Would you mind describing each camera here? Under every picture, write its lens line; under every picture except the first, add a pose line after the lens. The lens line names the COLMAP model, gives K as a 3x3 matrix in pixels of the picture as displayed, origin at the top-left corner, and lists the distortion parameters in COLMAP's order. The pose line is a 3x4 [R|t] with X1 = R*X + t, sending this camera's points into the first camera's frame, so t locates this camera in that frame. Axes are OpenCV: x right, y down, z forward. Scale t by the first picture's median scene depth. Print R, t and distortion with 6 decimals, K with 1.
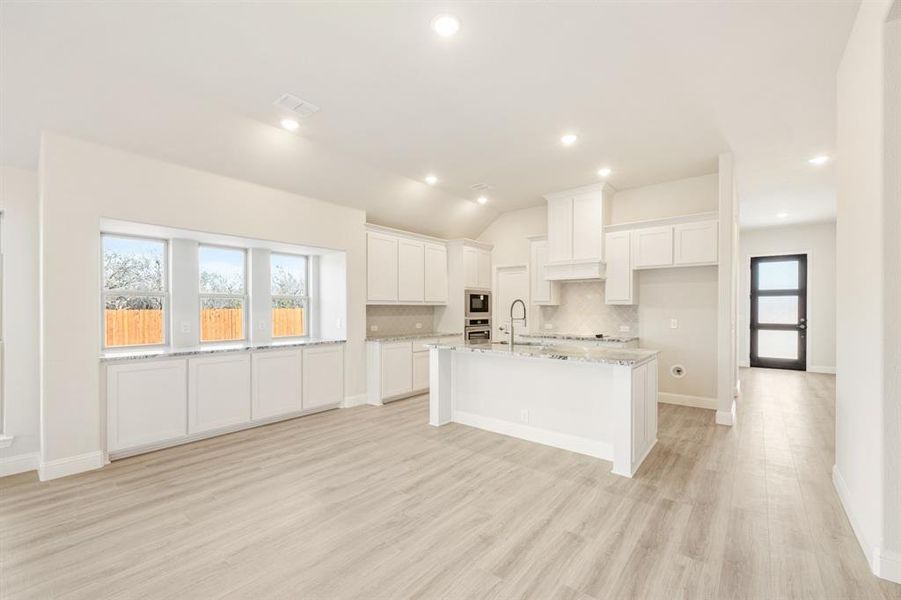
lens RADIAL K [[368.8, 0, 447.4], [0, 368.8, 312.2], [0, 0, 1]] dist [0.002771, -0.000012]
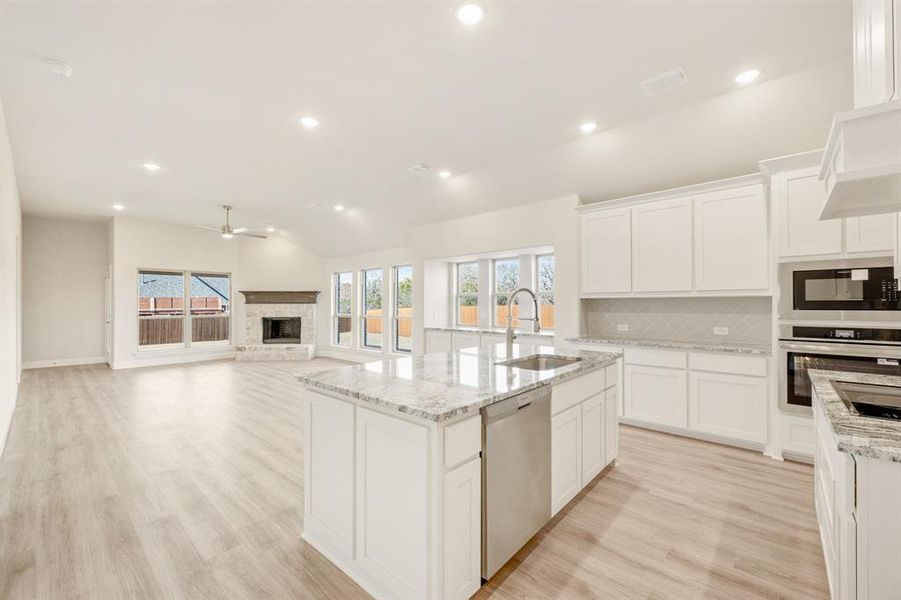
lens RADIAL K [[368.8, 0, 454.3], [0, 368.8, 301.9], [0, 0, 1]] dist [0.002771, -0.000012]
pose [[-0.029280, -0.005141, -0.999558, 0.656054], [-0.007727, 0.999958, -0.004916, -0.005245], [0.999541, 0.007580, -0.029318, 0.710932]]
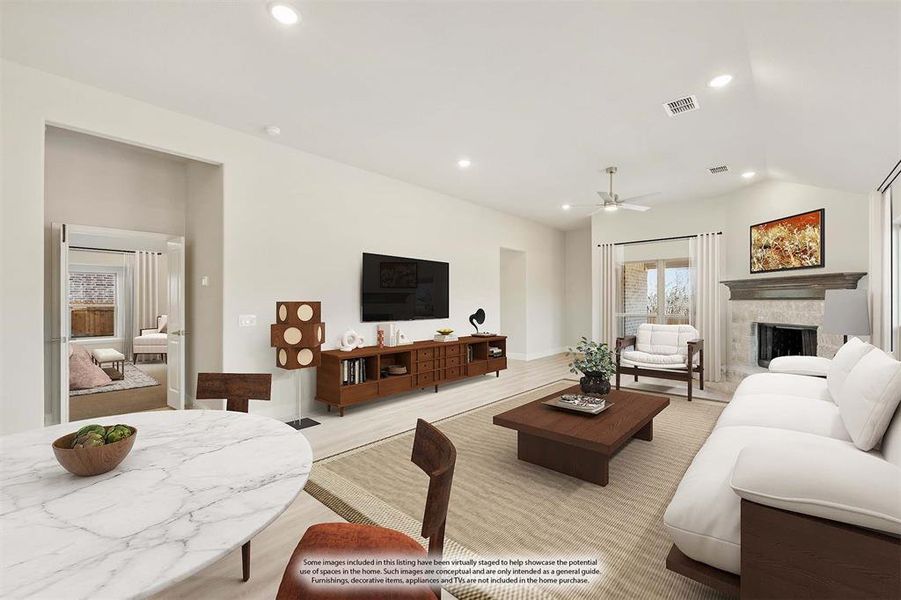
lens RADIAL K [[368.8, 0, 442.9], [0, 368.8, 304.5], [0, 0, 1]] dist [0.002771, -0.000012]
pose [[-0.998510, 0.007866, 0.054002, -0.171945], [0.008004, 0.999965, 0.002342, 0.004368], [-0.053982, 0.002770, -0.998538, 0.841974]]
